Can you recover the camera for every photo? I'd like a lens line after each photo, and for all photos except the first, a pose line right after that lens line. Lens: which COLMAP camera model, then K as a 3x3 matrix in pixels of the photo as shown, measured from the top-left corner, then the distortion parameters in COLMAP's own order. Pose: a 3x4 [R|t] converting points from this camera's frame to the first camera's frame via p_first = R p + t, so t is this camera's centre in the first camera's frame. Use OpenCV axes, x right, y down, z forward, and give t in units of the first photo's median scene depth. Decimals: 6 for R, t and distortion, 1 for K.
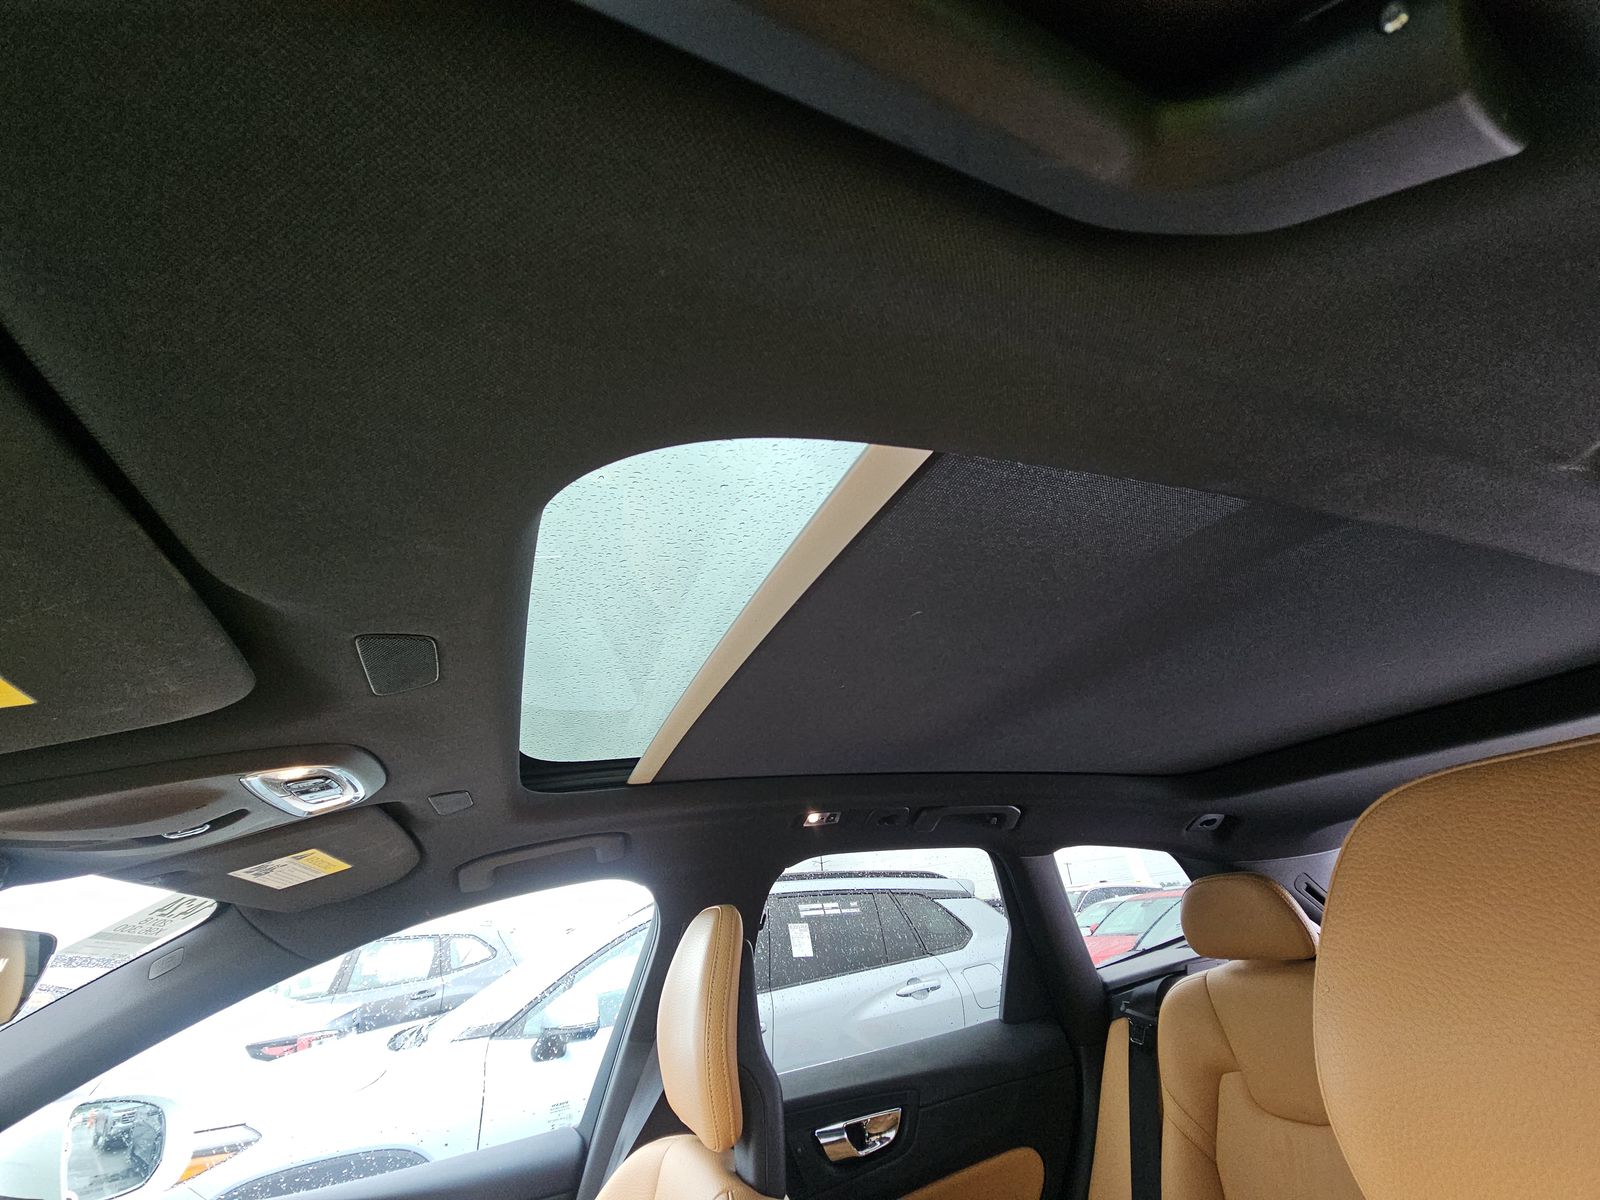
lens RADIAL K [[650.6, 0, 800.0], [0, 650.6, 600.0], [0, 0, 1]] dist [0.011318, -0.007438]
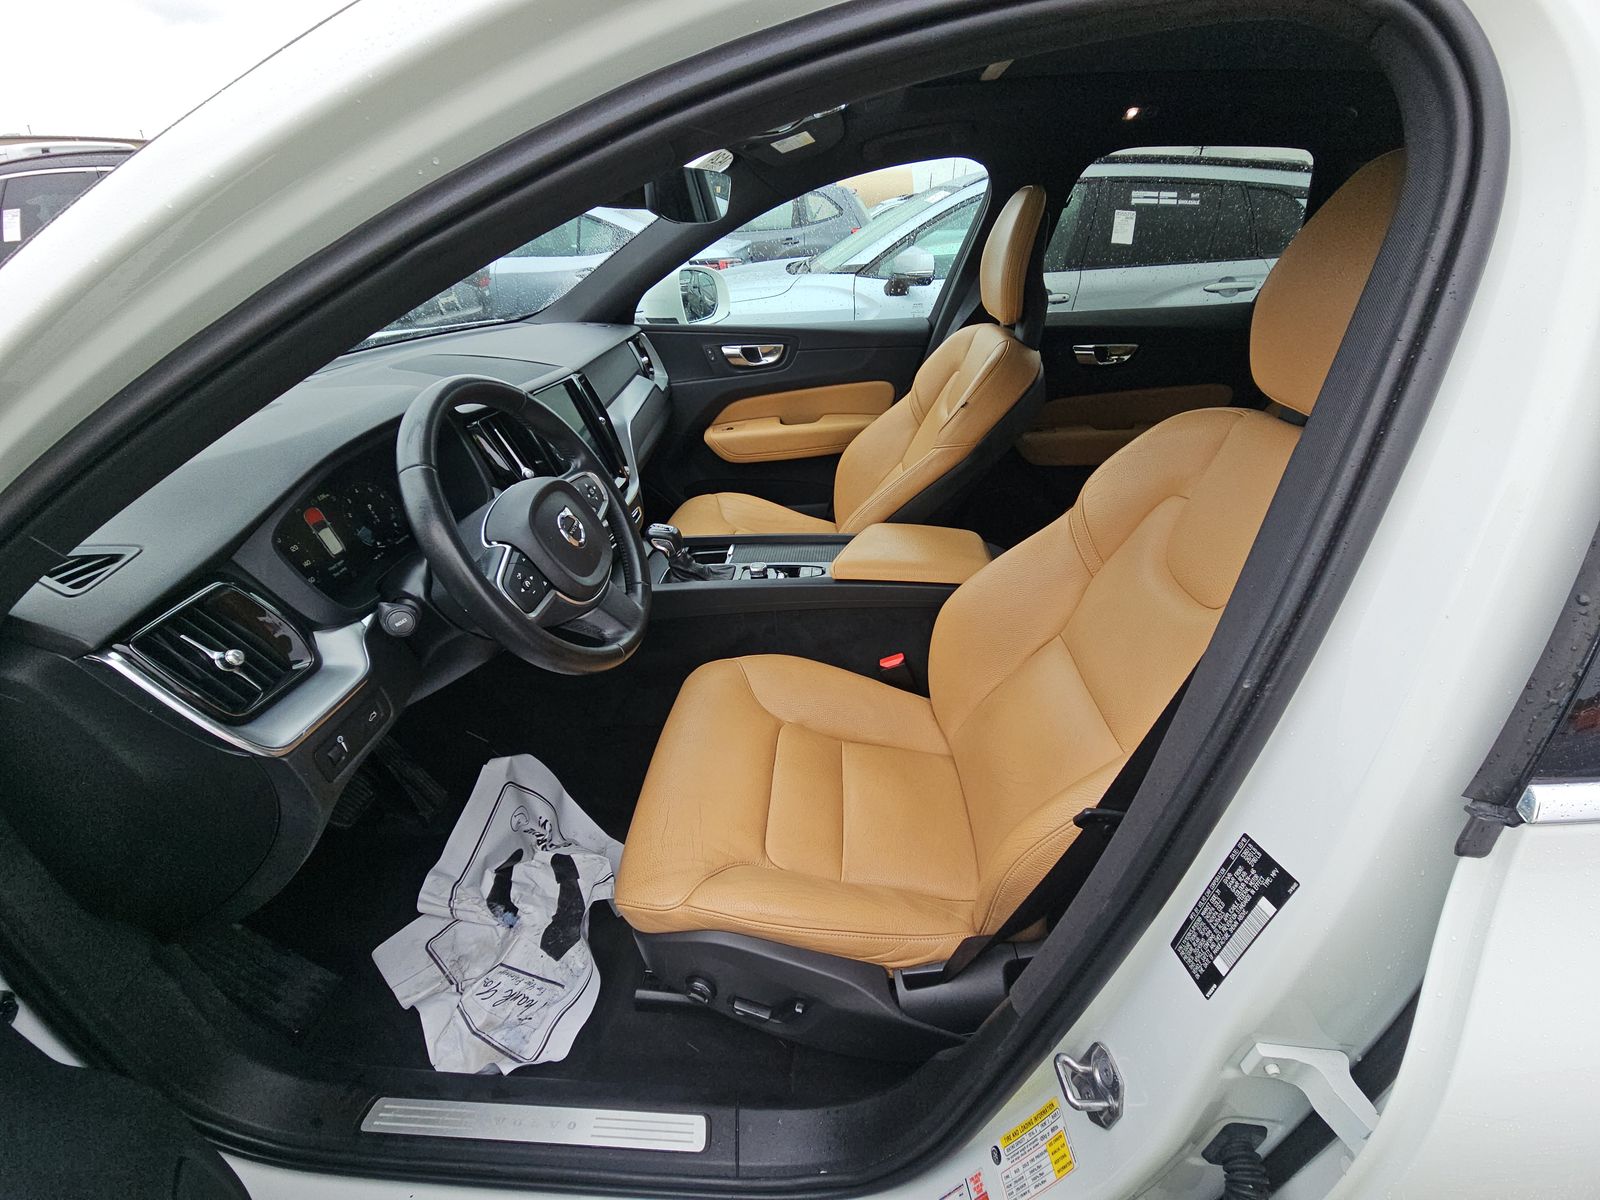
lens RADIAL K [[650.6, 0, 800.0], [0, 650.6, 600.0], [0, 0, 1]] dist [0.011318, -0.007438]
pose [[0.903478, 0.290864, -0.314843, 0.042931], [0.113181, 0.546572, 0.829728, -0.094852], [0.413423, -0.785275, 0.460895, -0.198120]]
